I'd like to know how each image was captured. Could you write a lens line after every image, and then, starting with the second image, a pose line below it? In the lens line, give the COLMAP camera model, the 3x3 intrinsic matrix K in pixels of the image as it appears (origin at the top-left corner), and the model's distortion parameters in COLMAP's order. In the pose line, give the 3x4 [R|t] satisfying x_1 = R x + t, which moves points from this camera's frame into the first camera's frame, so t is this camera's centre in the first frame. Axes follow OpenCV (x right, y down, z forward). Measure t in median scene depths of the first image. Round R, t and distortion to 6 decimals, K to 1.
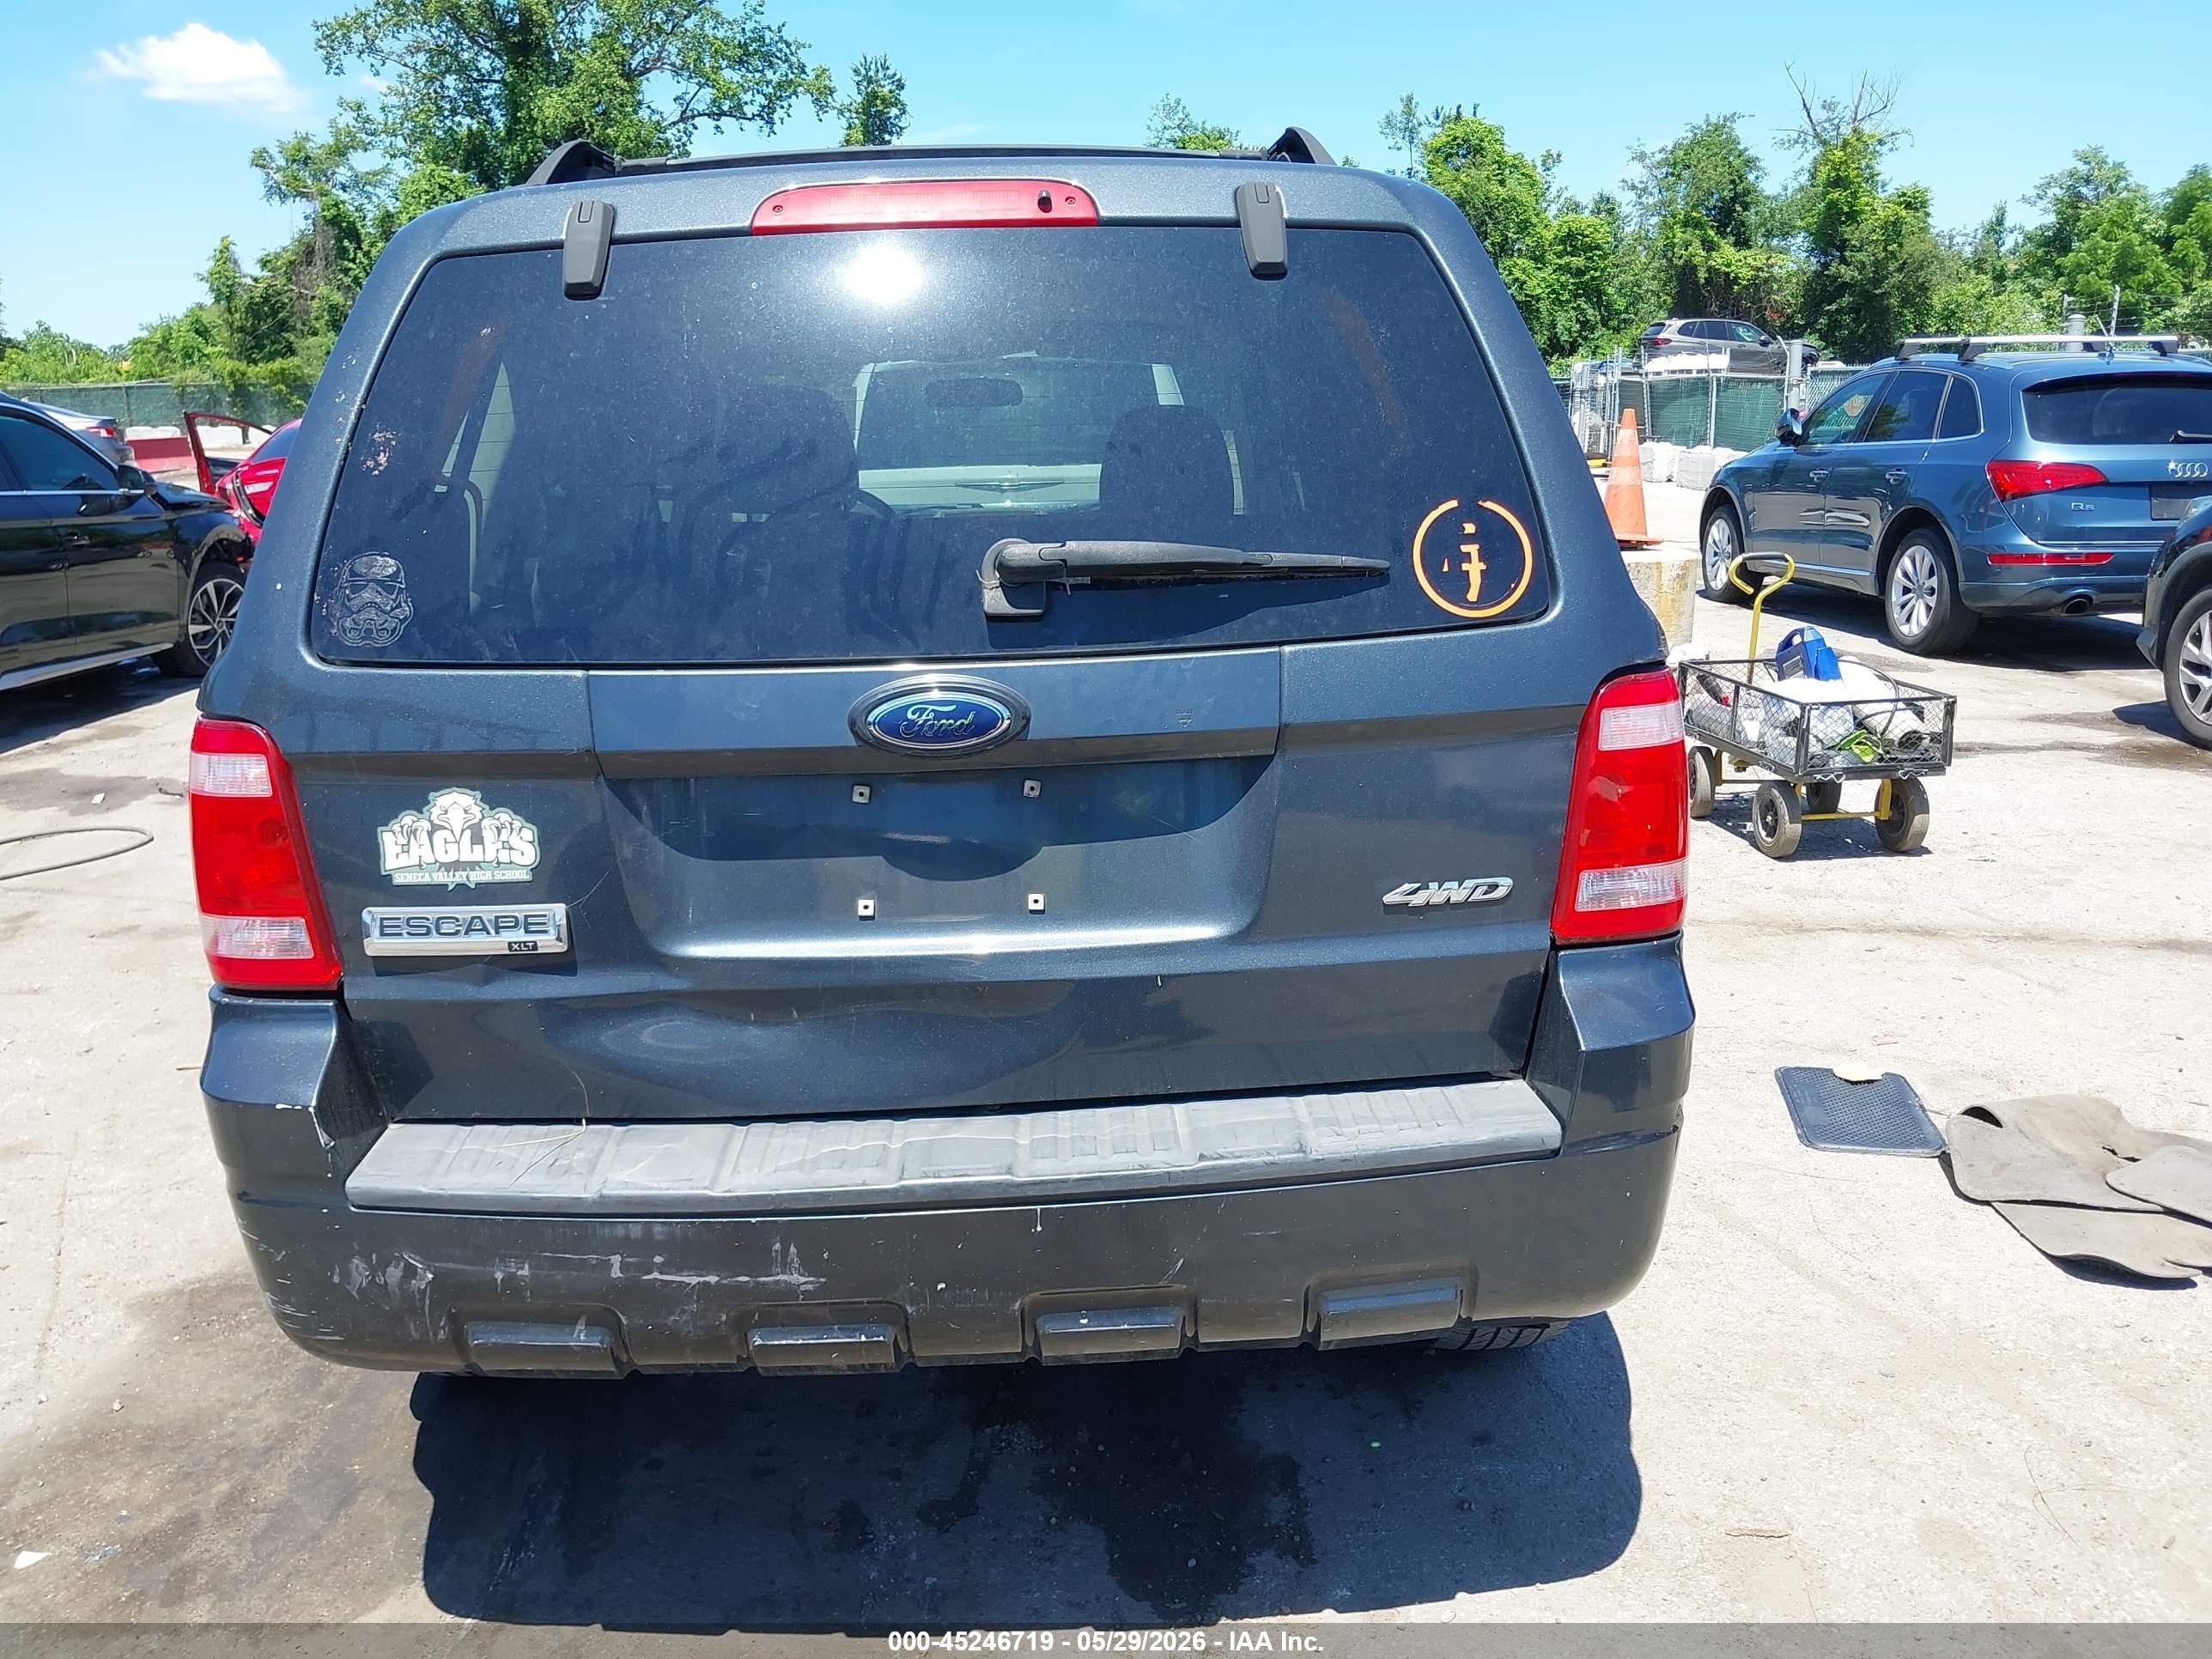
lens RADIAL K [[1775.3, 0, 1074.5], [0, 1775.3, 836.1], [0, 0, 1]] dist [0.003184, -0.004716]
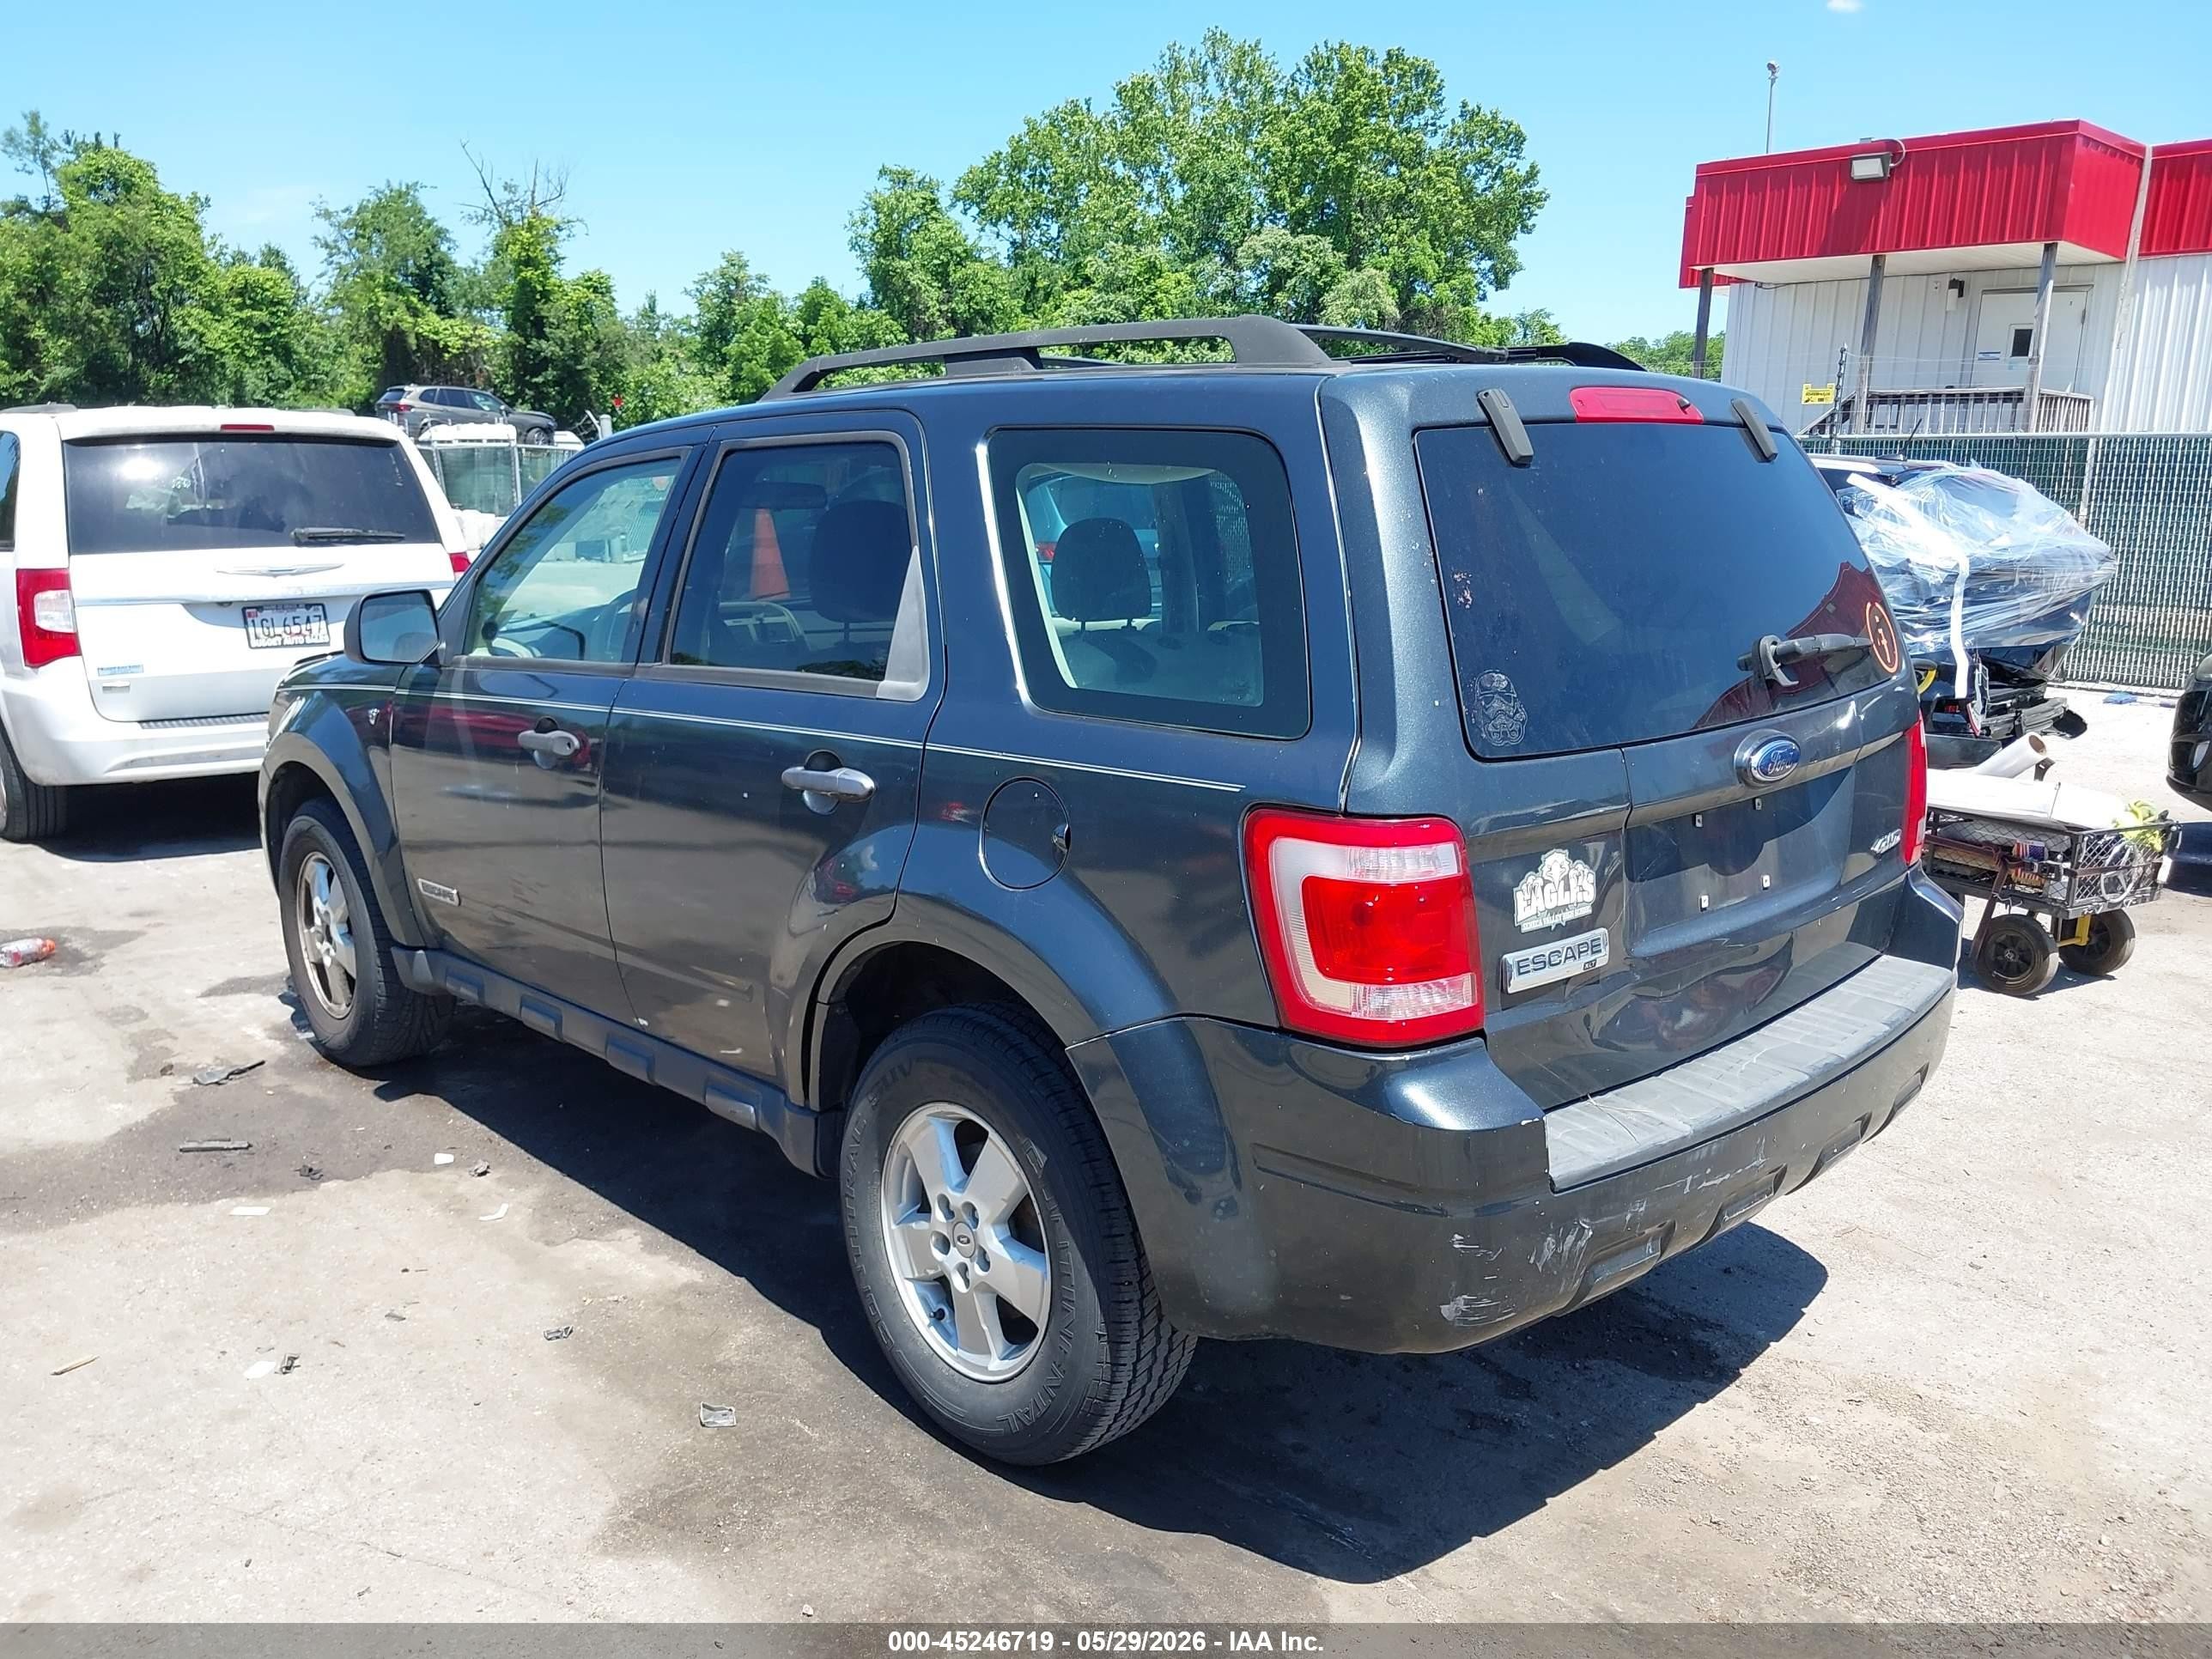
lens RADIAL K [[1807.2, 0, 1106.0], [0, 1807.2, 829.5], [0, 0, 1]] dist [0.000879, 0.010615]
pose [[0.736817, -0.114224, 0.666373, -0.065213], [0.140662, 0.989956, 0.014158, -0.004719], [-0.661298, 0.083302, 0.745484, 0.010845]]
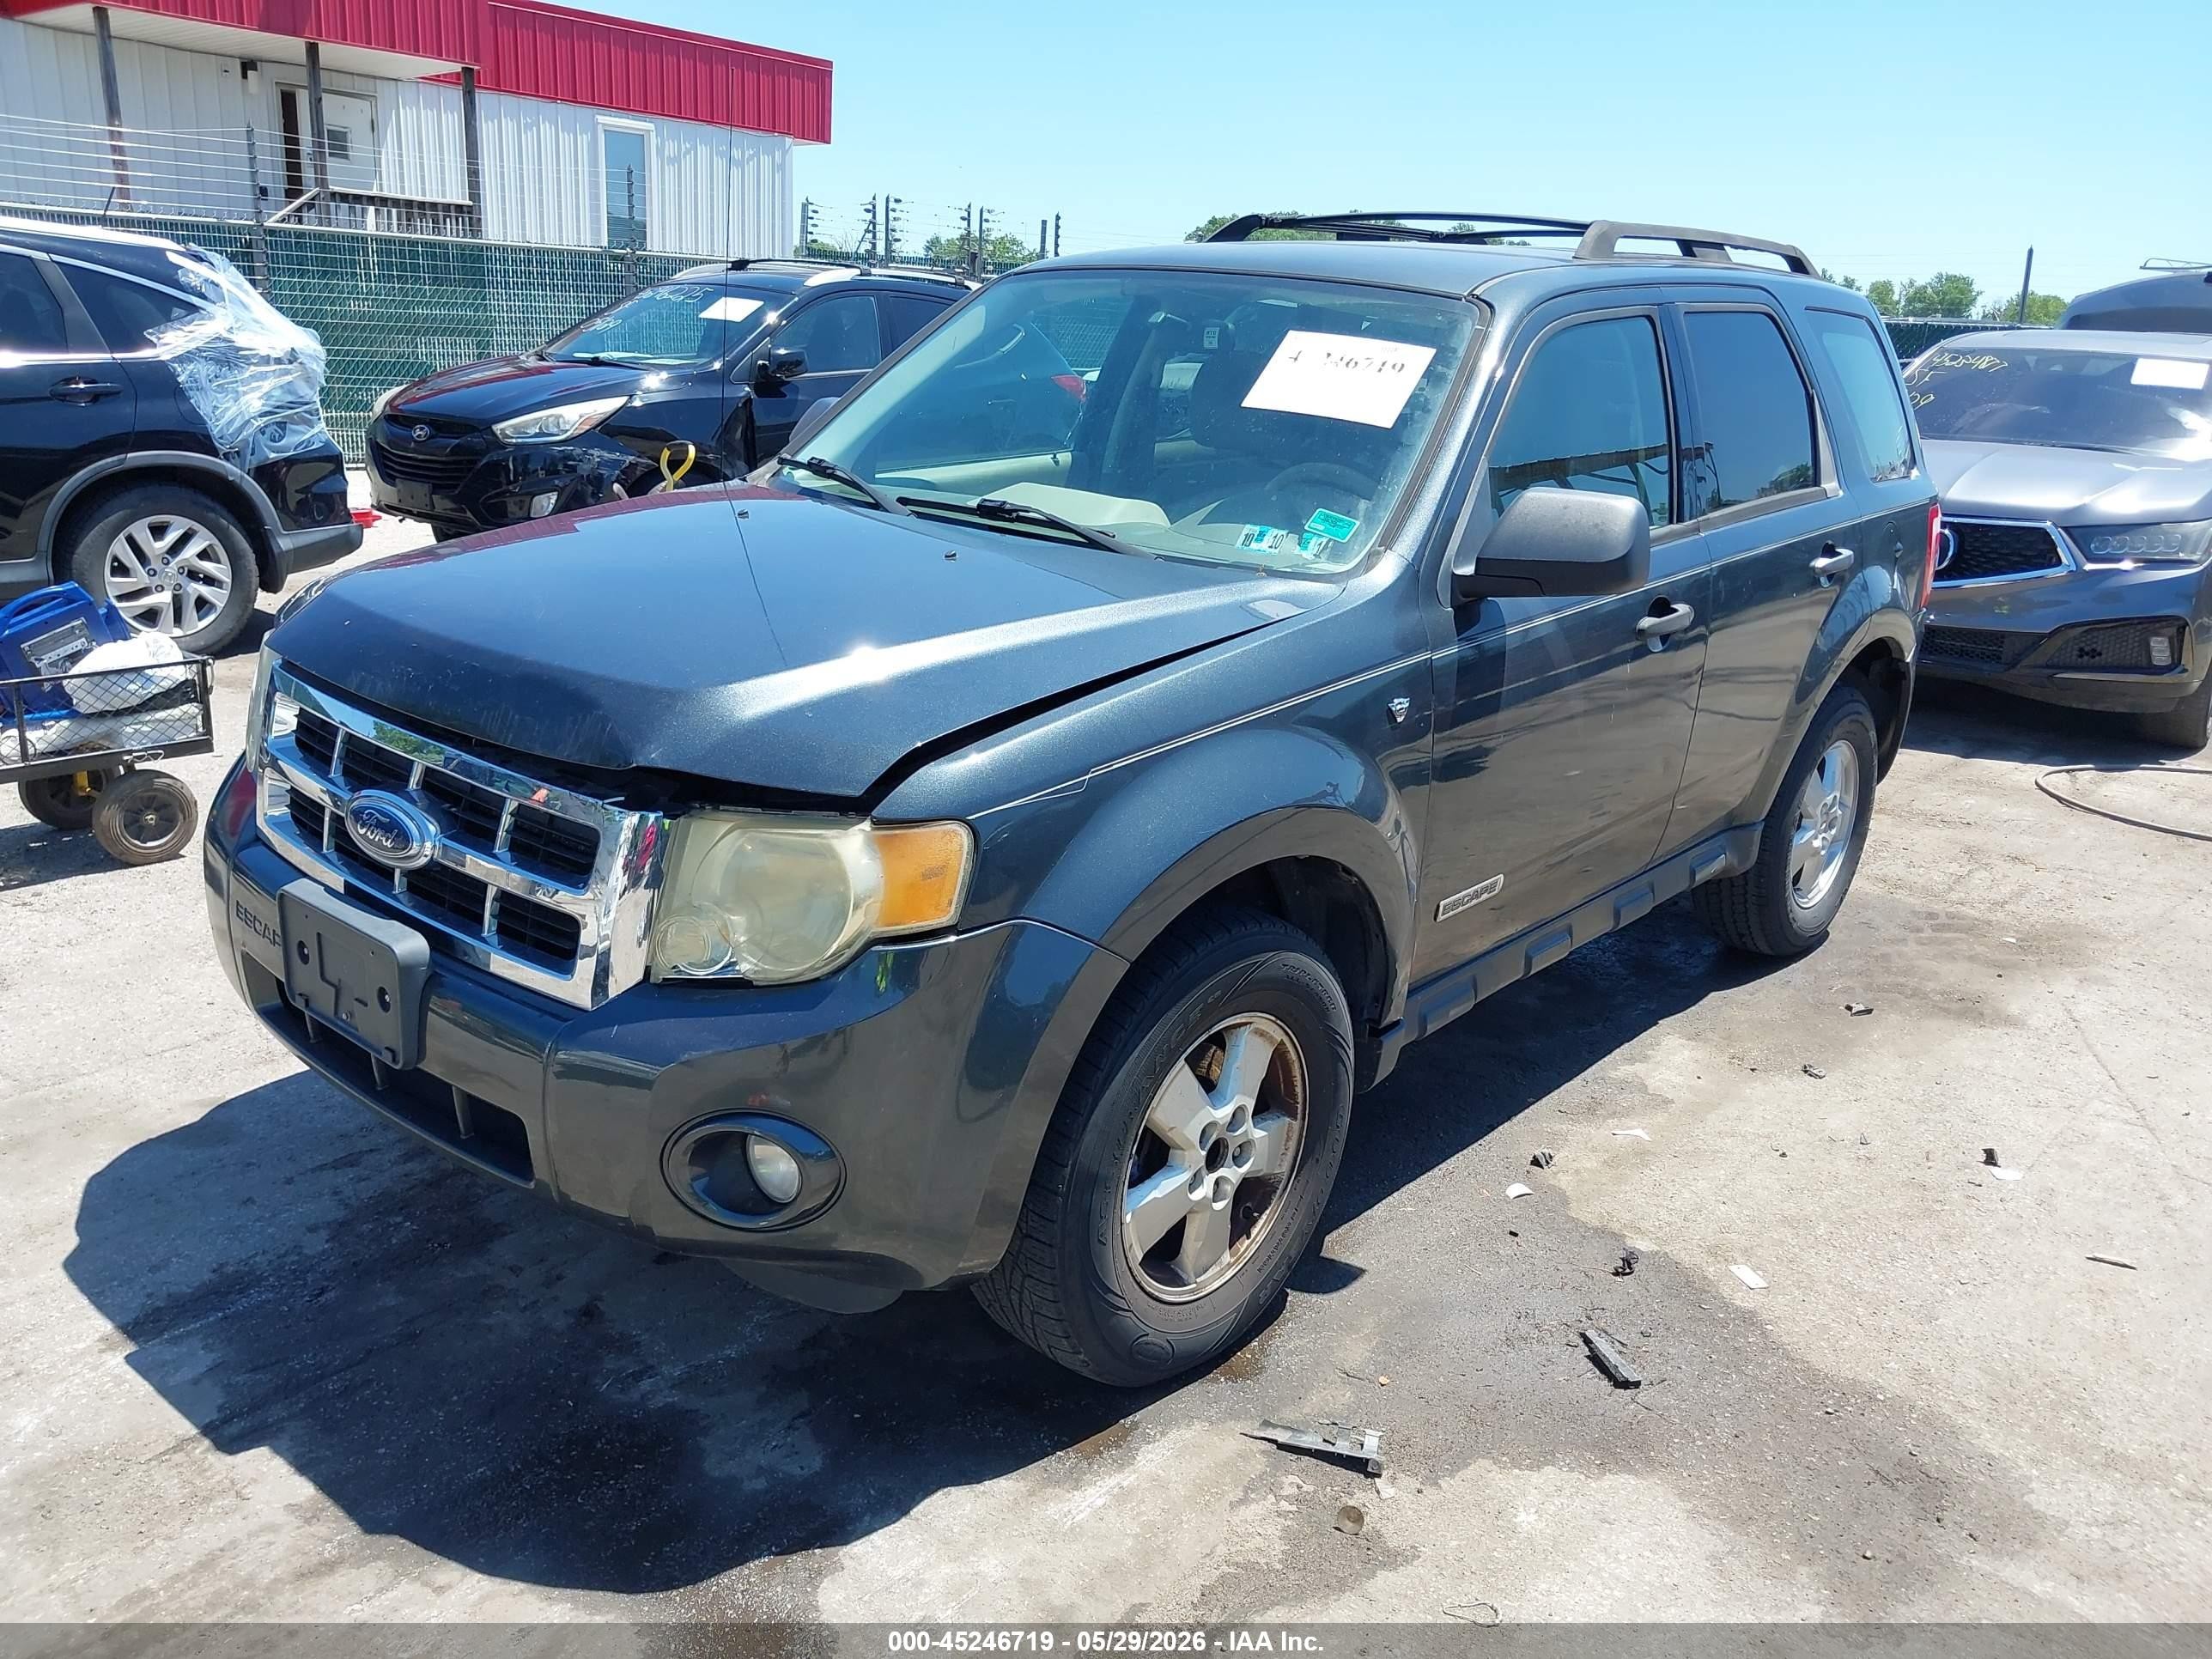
lens RADIAL K [[1775.3, 0, 1074.5], [0, 1775.3, 836.1], [0, 0, 1]] dist [0.003184, -0.004716]
pose [[-0.754902, -0.212967, 0.620297, -0.058481], [0.110710, 0.890855, 0.440591, -0.042734], [-0.646426, 0.401276, -0.648931, 0.172568]]
